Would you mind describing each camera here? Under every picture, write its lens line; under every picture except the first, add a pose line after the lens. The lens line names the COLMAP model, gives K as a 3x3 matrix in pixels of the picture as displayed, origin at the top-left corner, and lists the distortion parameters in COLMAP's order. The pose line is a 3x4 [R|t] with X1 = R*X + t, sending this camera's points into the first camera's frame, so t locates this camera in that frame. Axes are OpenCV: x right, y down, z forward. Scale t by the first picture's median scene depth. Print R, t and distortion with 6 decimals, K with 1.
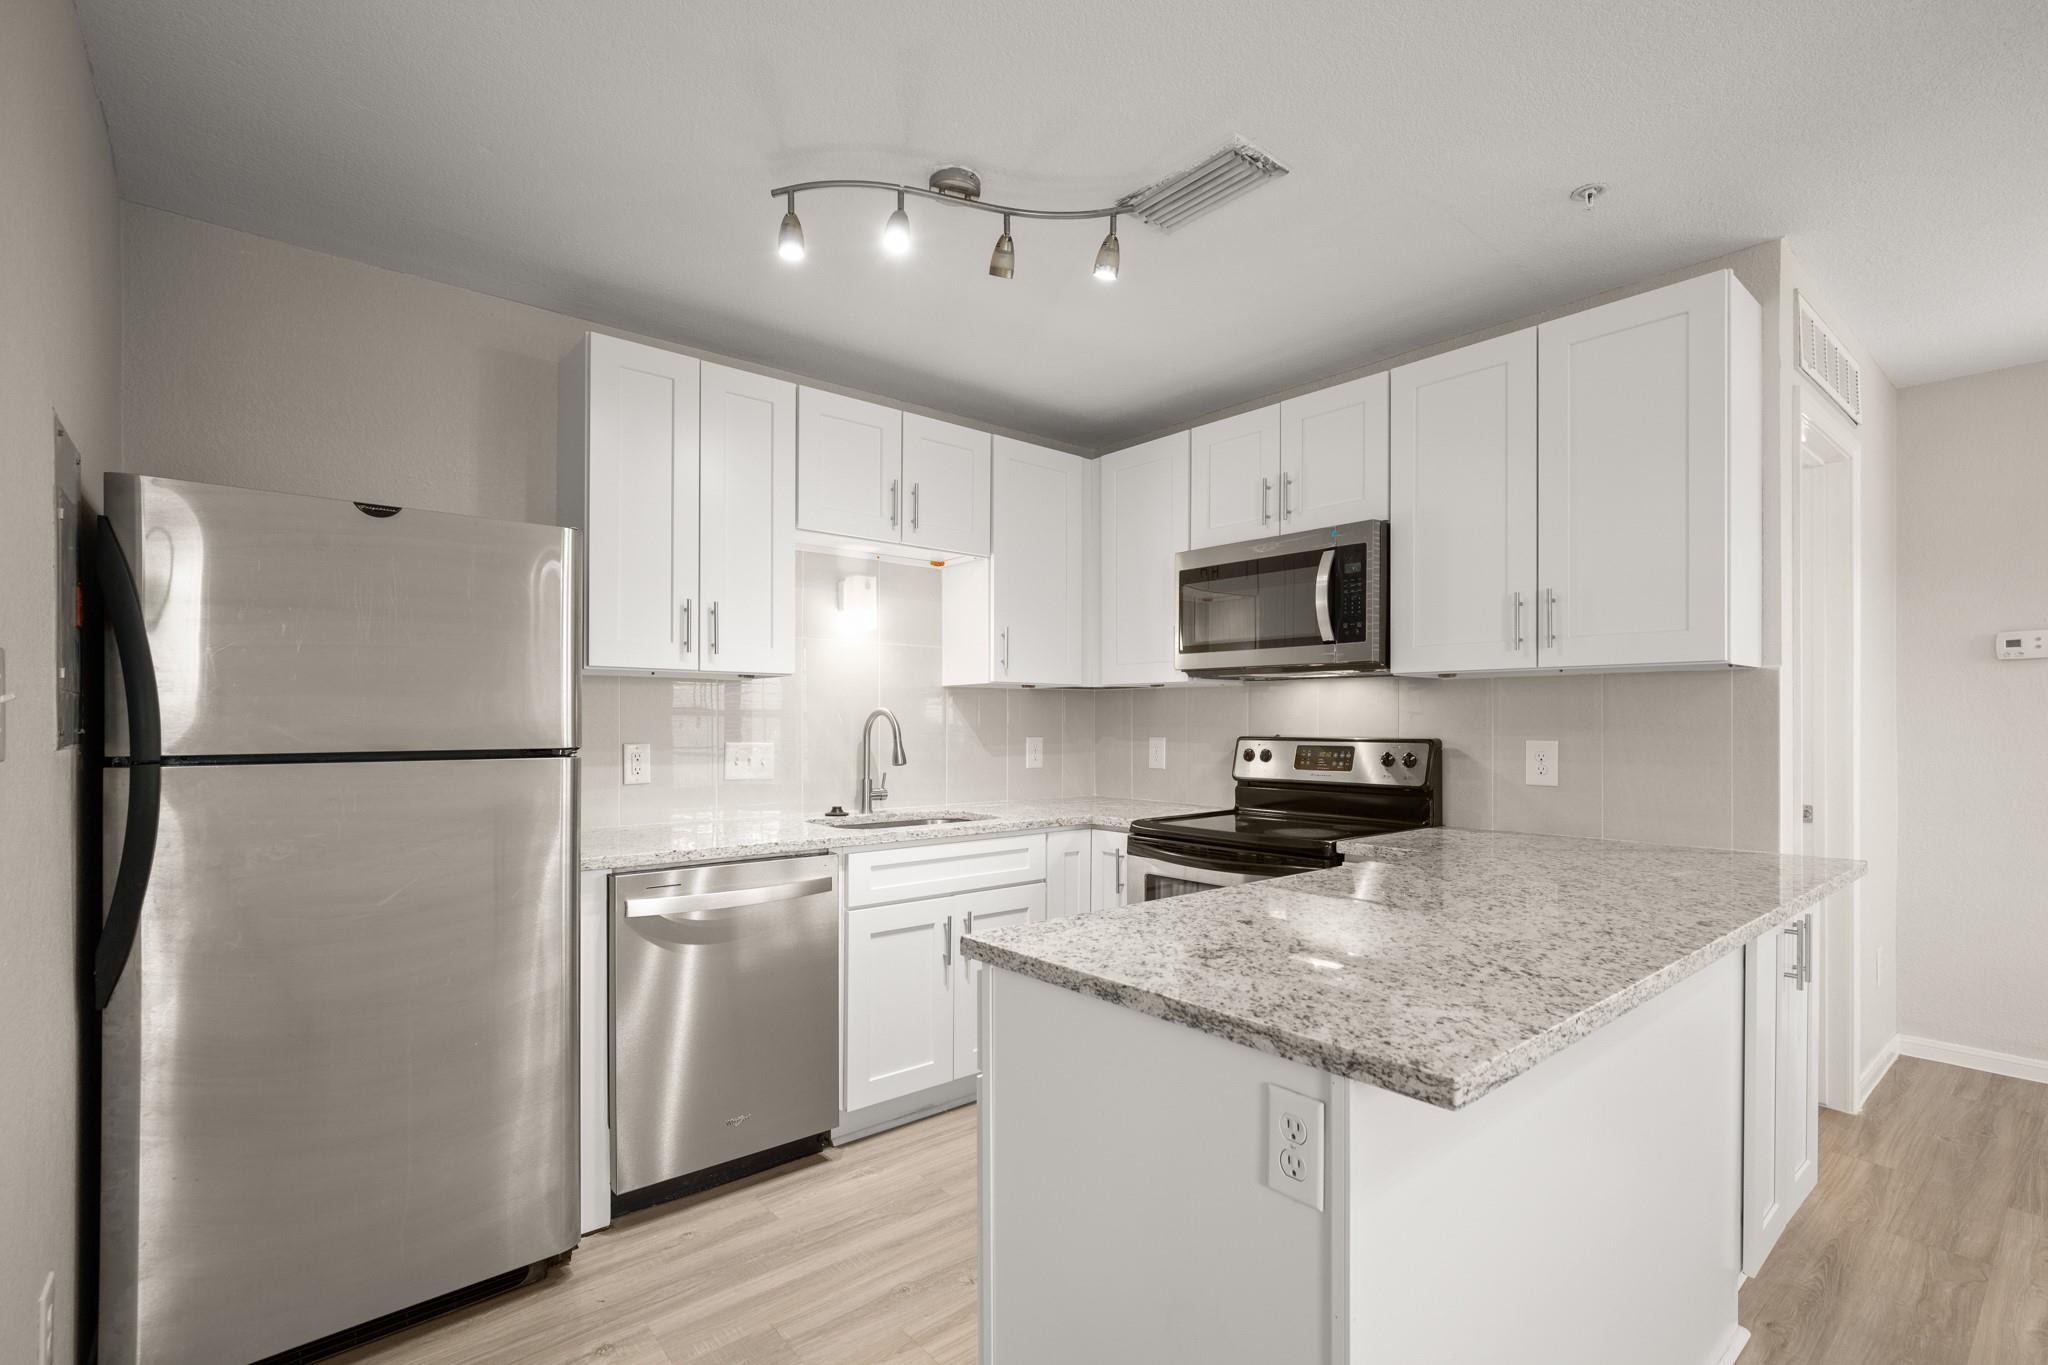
lens RADIAL K [[961.6, 0, 1033.9], [0, 961.6, 723.9], [0, 0, 1]] dist [0.001081, 0.000195]
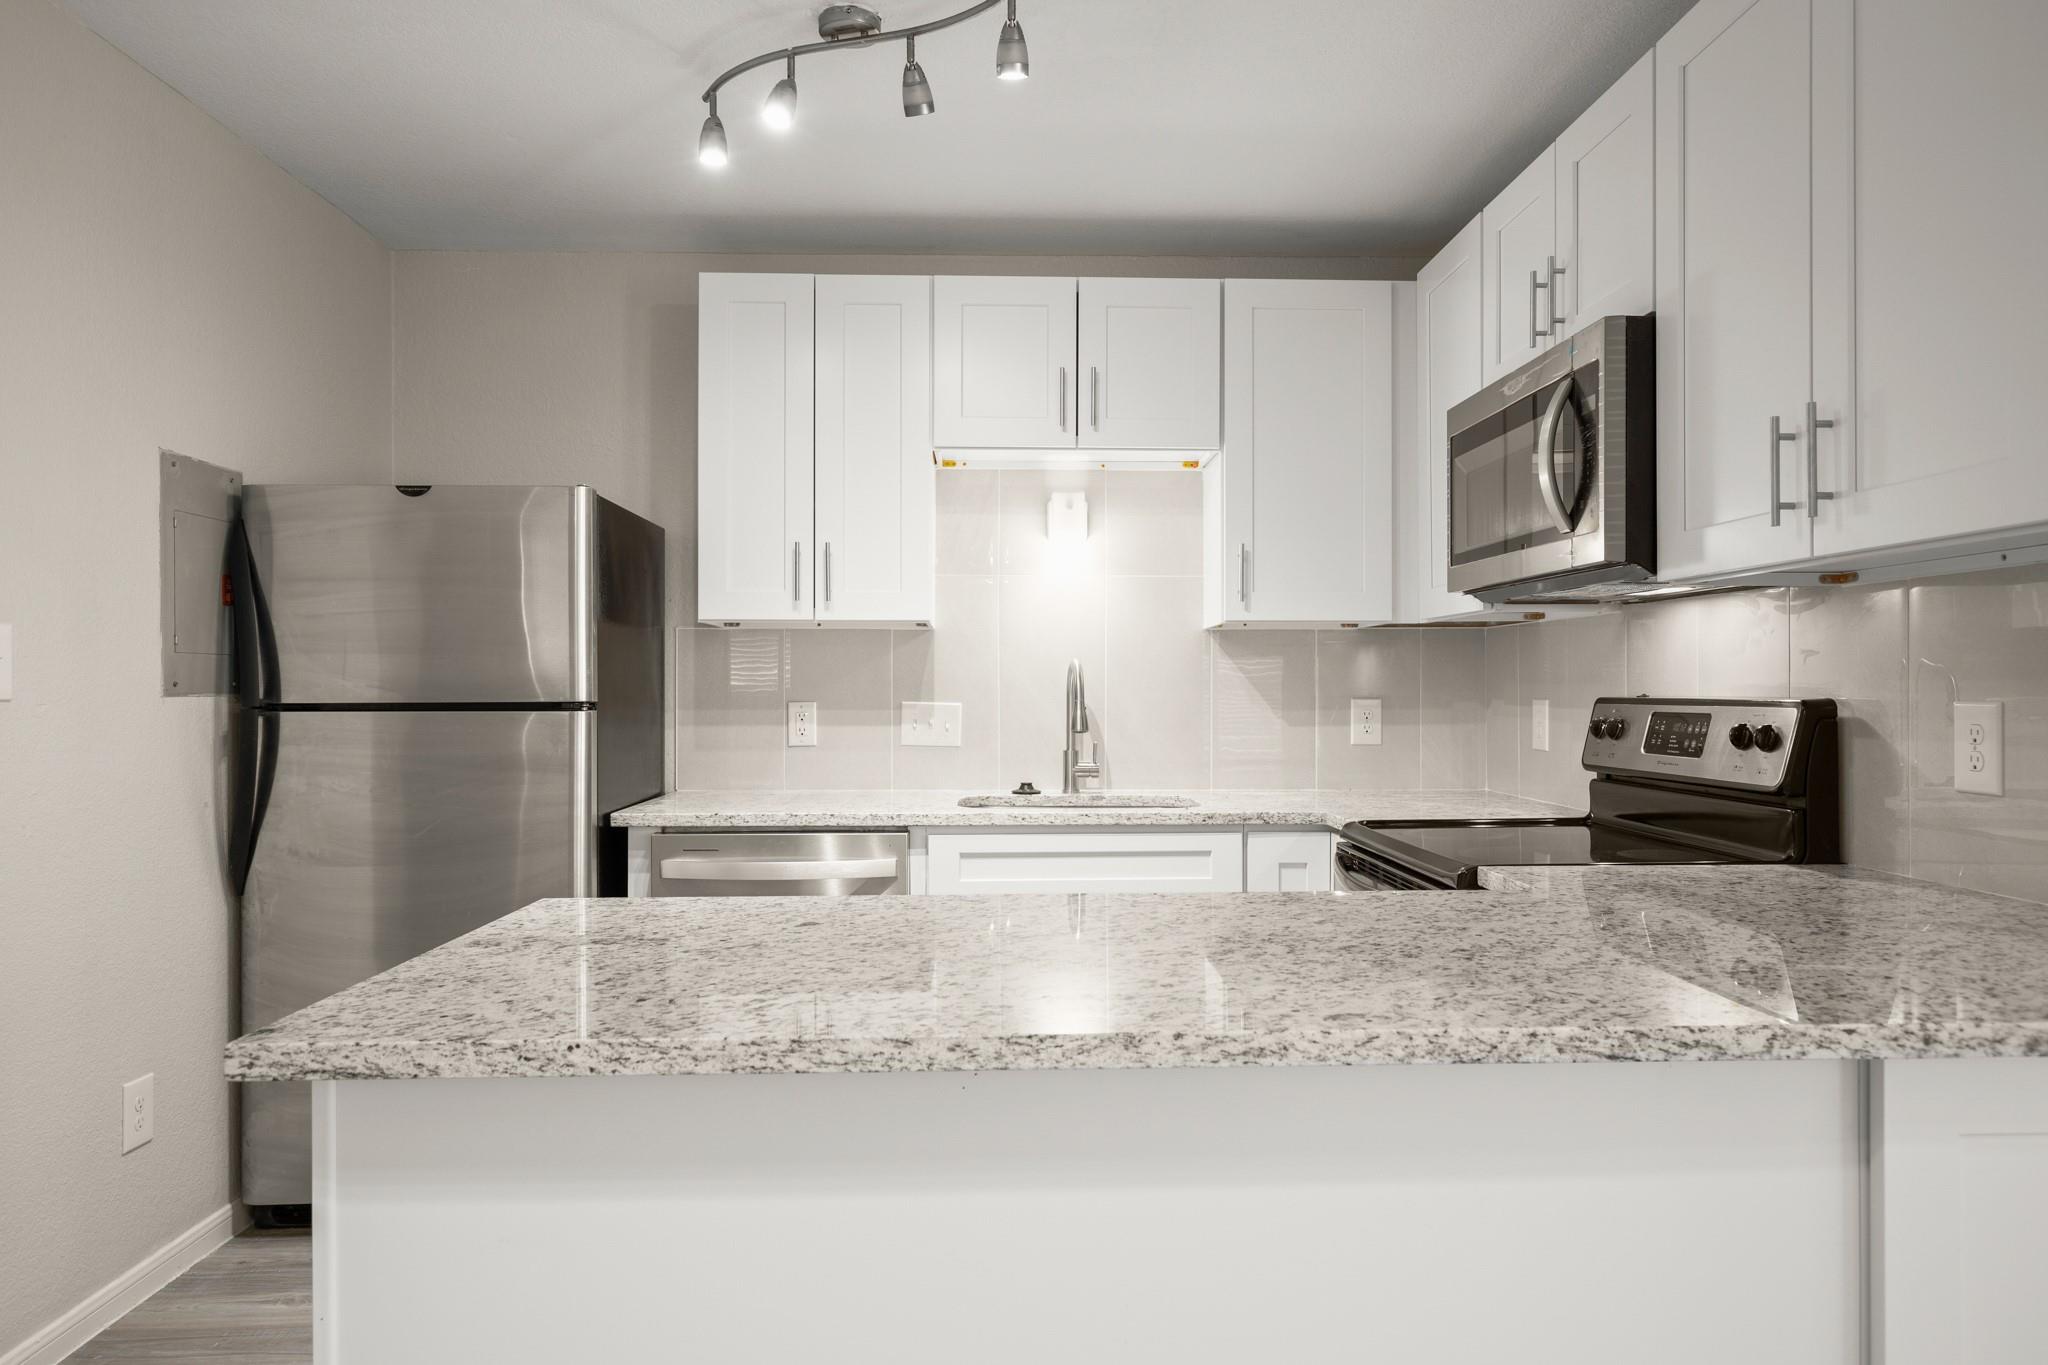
lens RADIAL K [[1327.2, 0, 1024.0], [0, 1327.2, 682.5], [0, 0, 1]] dist [0.005984, 0.001380]
pose [[0.775573, -0.005104, -0.631237, 0.506141], [0.001794, 0.999981, -0.005881, 0.008872], [0.631255, 0.003429, 0.775567, 0.139540]]
